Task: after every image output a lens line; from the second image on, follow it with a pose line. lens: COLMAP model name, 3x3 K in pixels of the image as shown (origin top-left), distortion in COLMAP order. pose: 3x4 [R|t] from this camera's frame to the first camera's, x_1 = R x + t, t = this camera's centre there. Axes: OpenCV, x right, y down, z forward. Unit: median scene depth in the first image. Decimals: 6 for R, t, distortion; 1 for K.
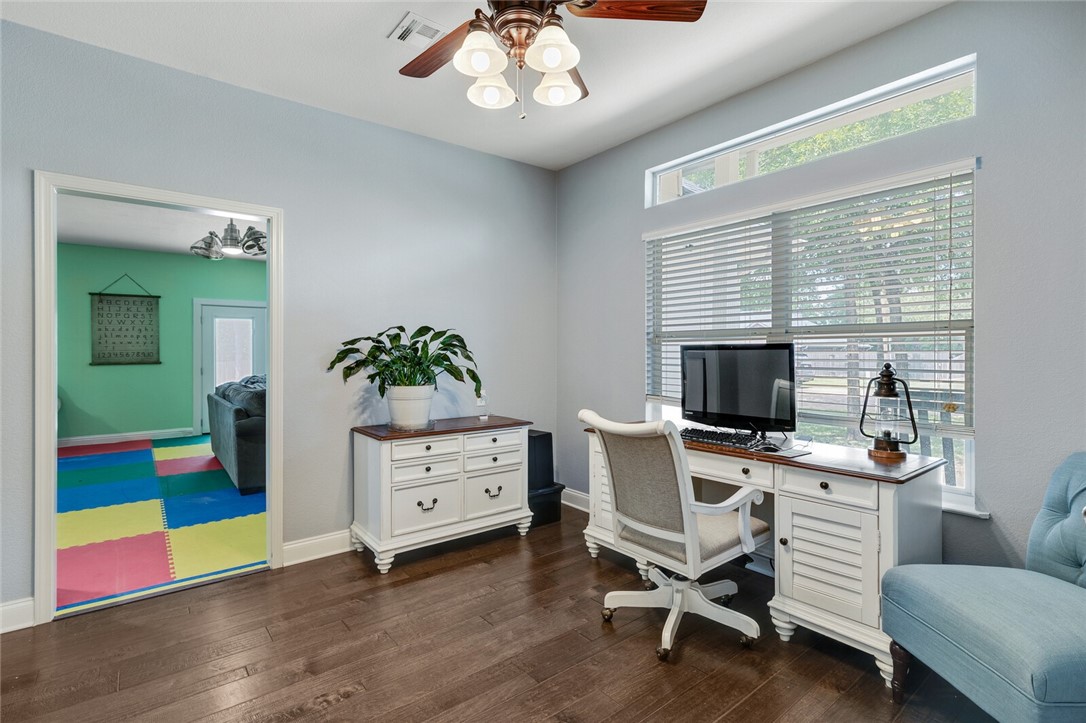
lens RADIAL K [[499.6, 0, 544.8], [0, 499.6, 356.2], [0, 0, 1]] dist [0.017906, 0.000207]
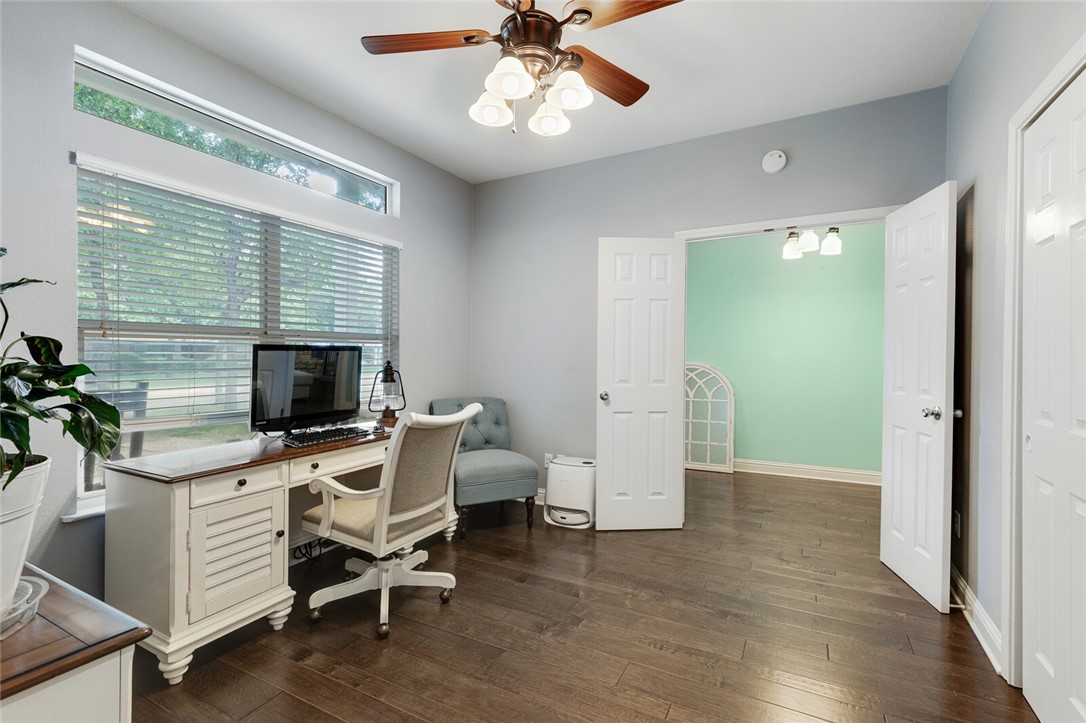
lens RADIAL K [[499.6, 0, 544.3], [0, 499.6, 356.8], [0, 0, 1]] dist [0.017906, 0.000207]
pose [[-0.367904, -0.005184, 0.929849, -0.869173], [0.004451, 0.999963, 0.007335, -0.007032], [-0.929853, 0.006837, -0.367868, 1.074514]]
